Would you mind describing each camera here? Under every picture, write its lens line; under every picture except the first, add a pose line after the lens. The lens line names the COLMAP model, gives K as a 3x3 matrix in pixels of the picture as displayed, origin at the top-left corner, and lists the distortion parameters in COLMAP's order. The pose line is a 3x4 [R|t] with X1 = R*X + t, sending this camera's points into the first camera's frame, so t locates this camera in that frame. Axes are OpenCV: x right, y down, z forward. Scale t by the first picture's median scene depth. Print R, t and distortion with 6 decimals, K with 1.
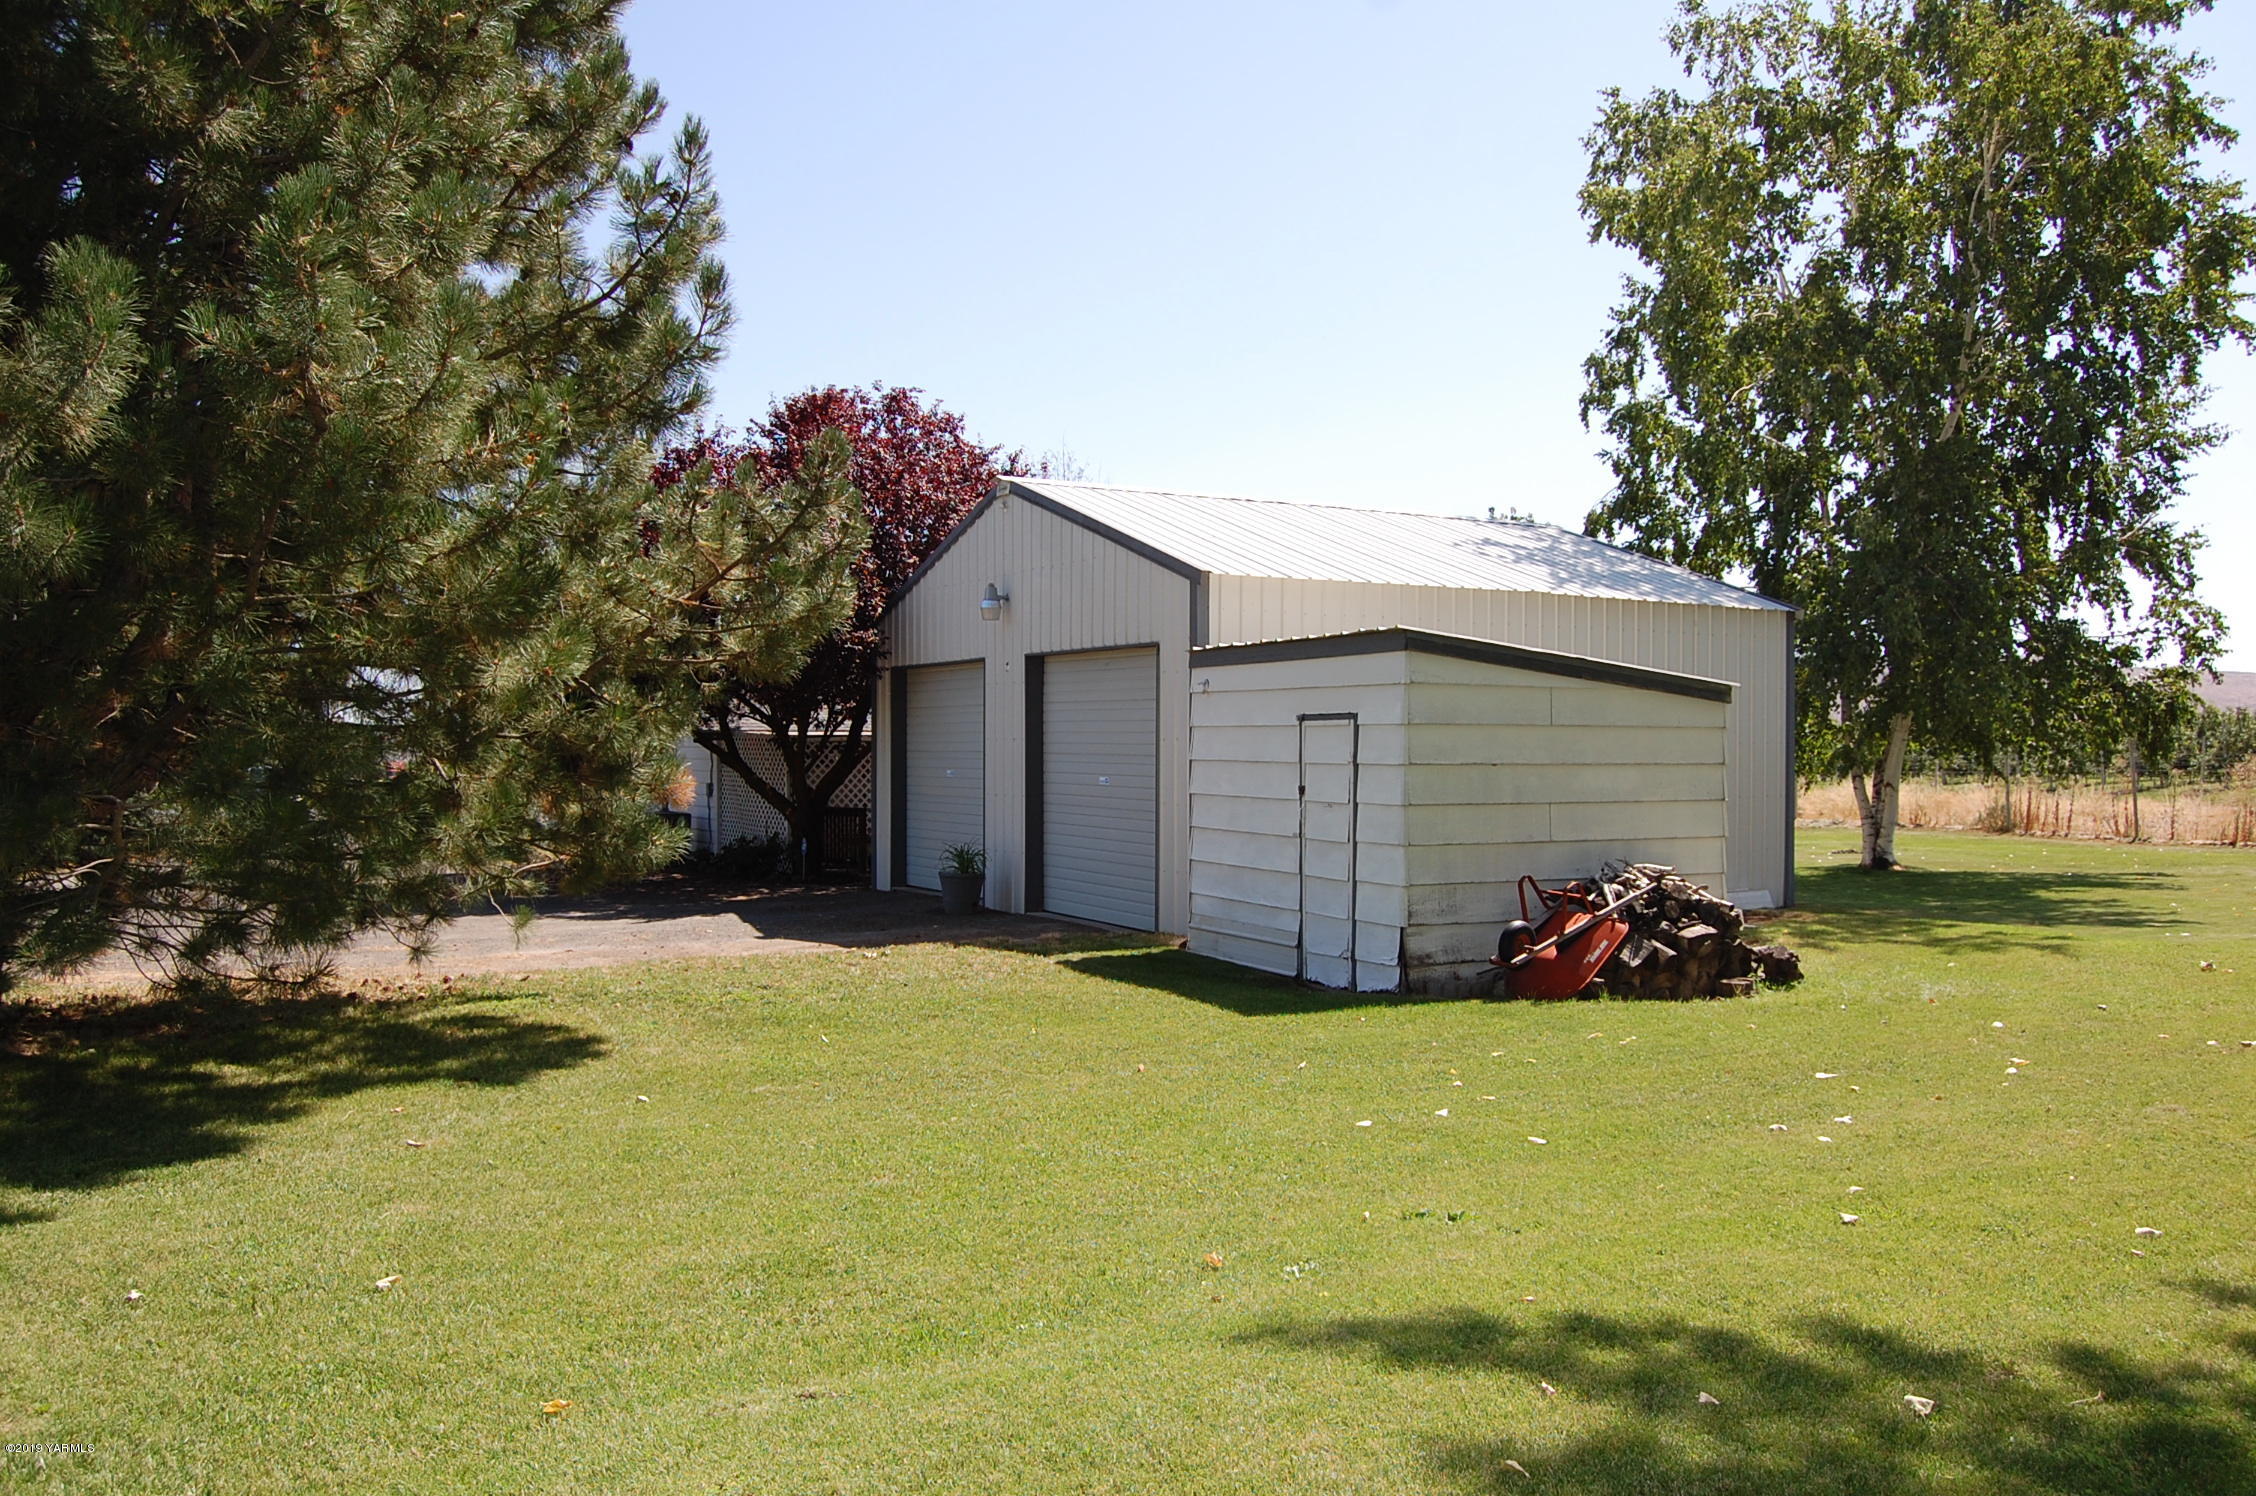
lens RADIAL K [[1758.7, 0, 1133.9], [0, 1758.7, 752.3], [0, 0, 1]] dist [-0.096140, 0.036155]
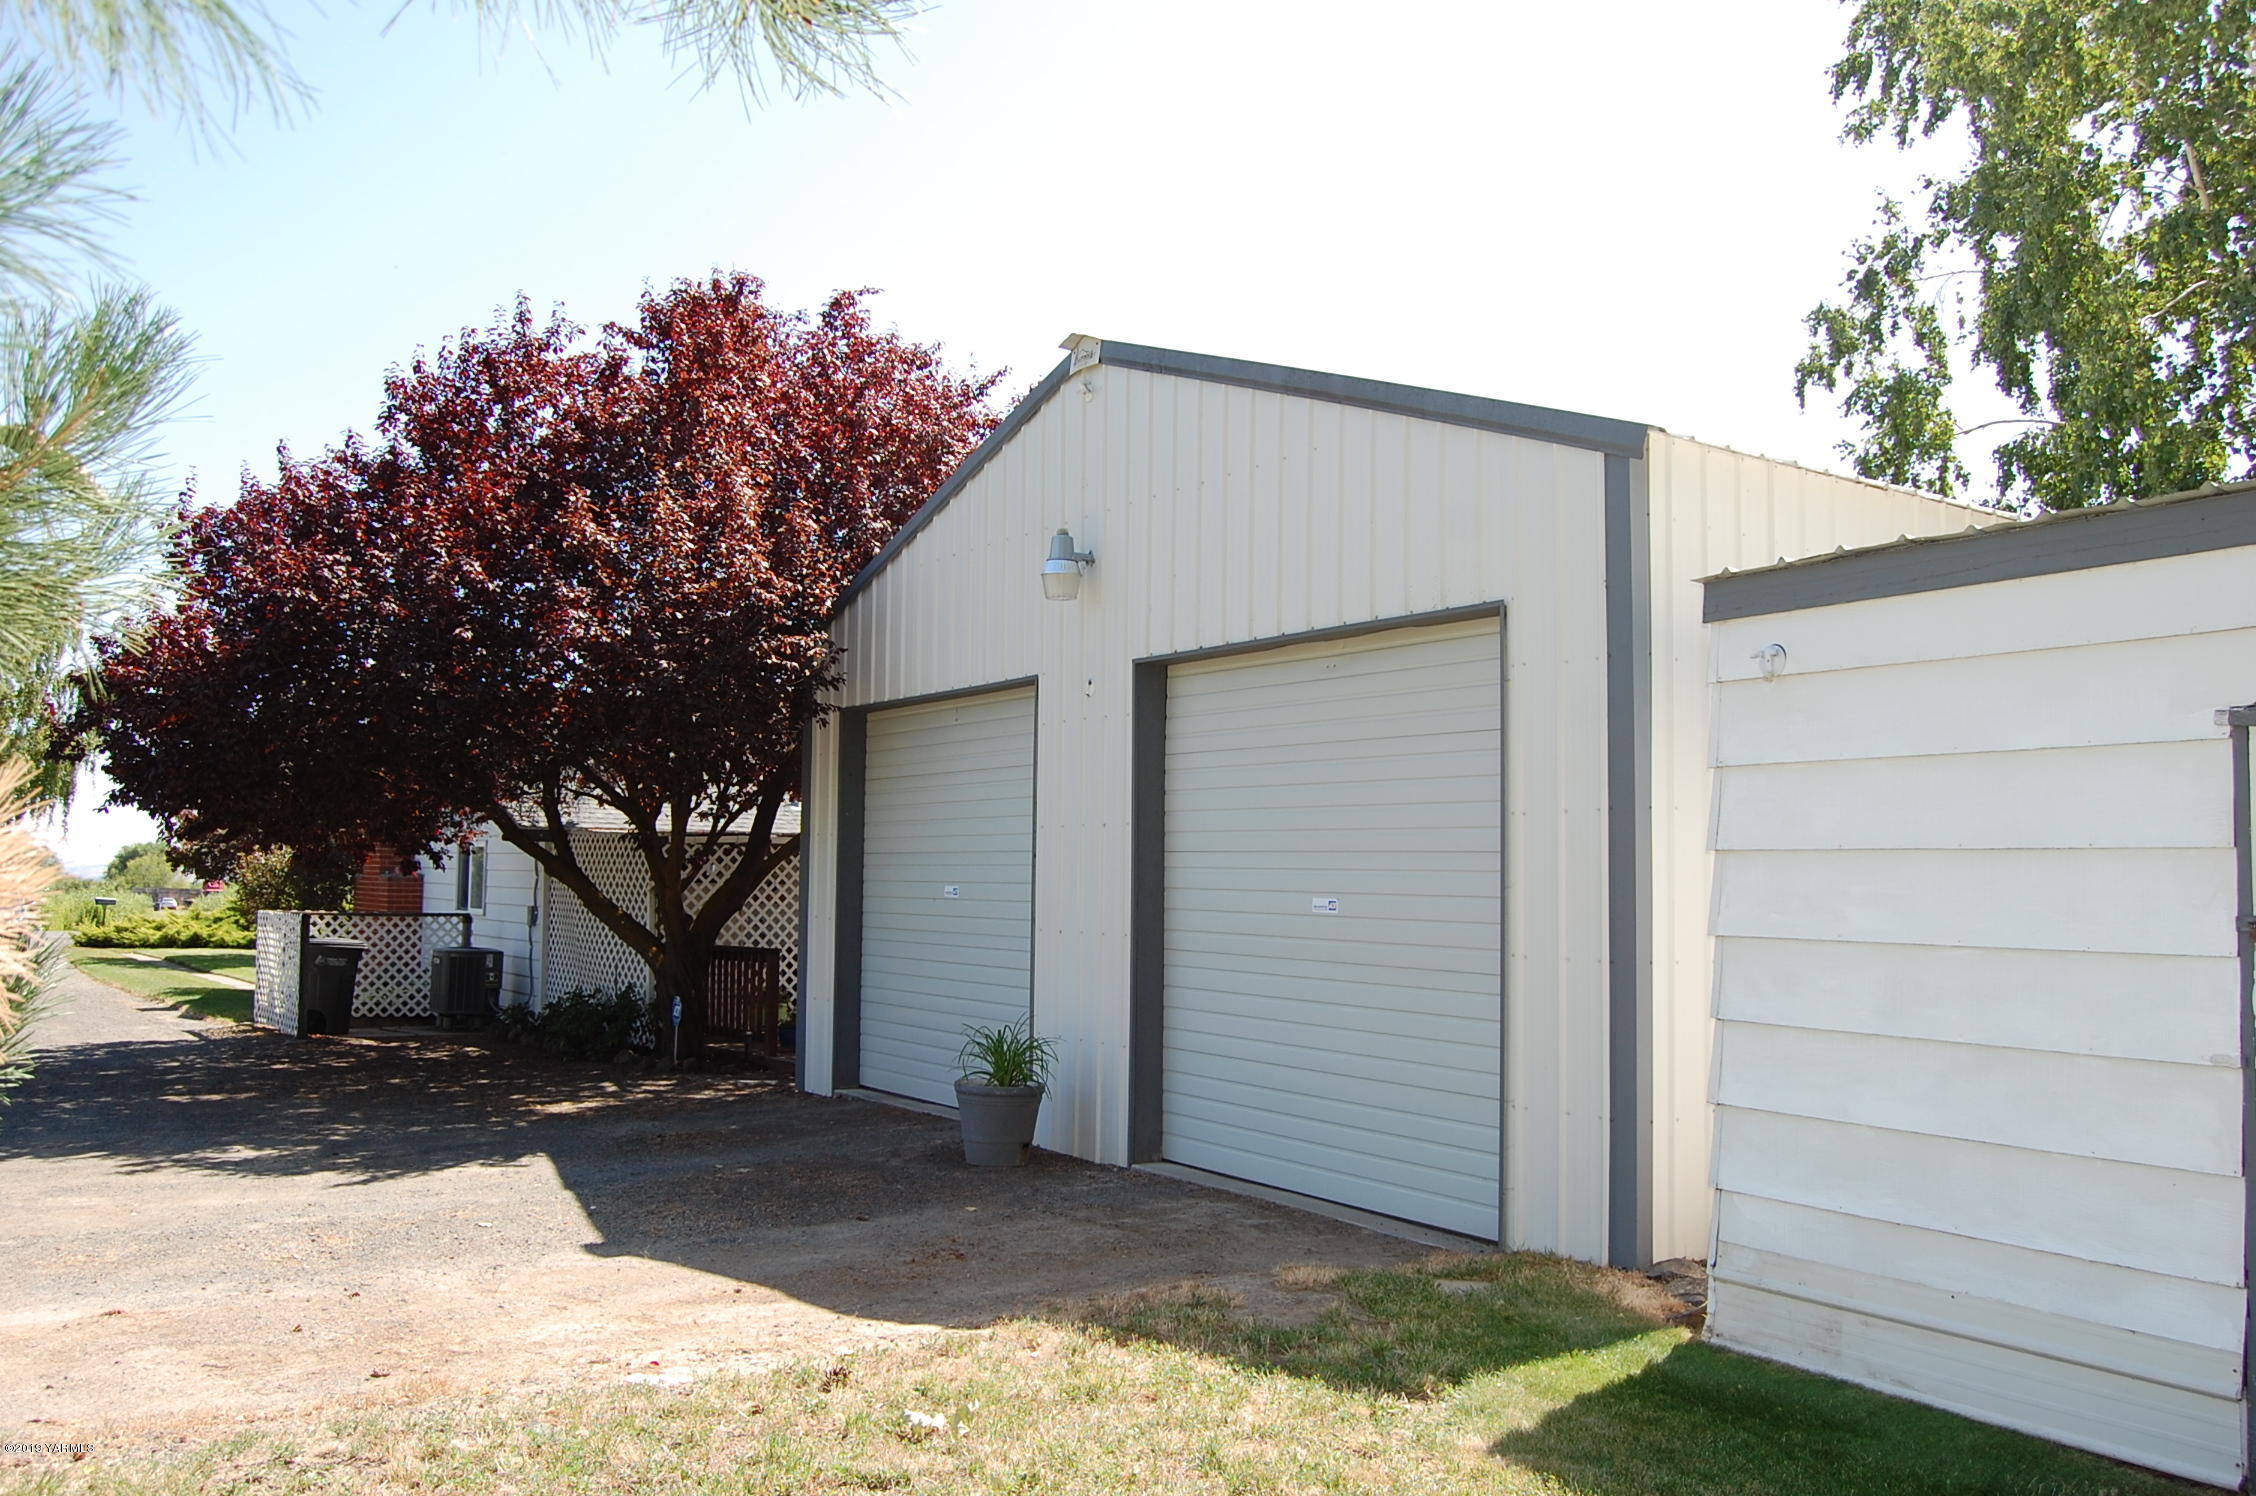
lens RADIAL K [[1758.7, 0, 1123.9], [0, 1758.7, 741.0], [0, 0, 1]] dist [-0.096140, 0.036155]
pose [[0.997166, 0.013590, 0.073991, -0.082305], [-0.007637, 0.996754, -0.080149, 0.007688], [-0.074840, 0.079357, 0.994033, 0.391252]]
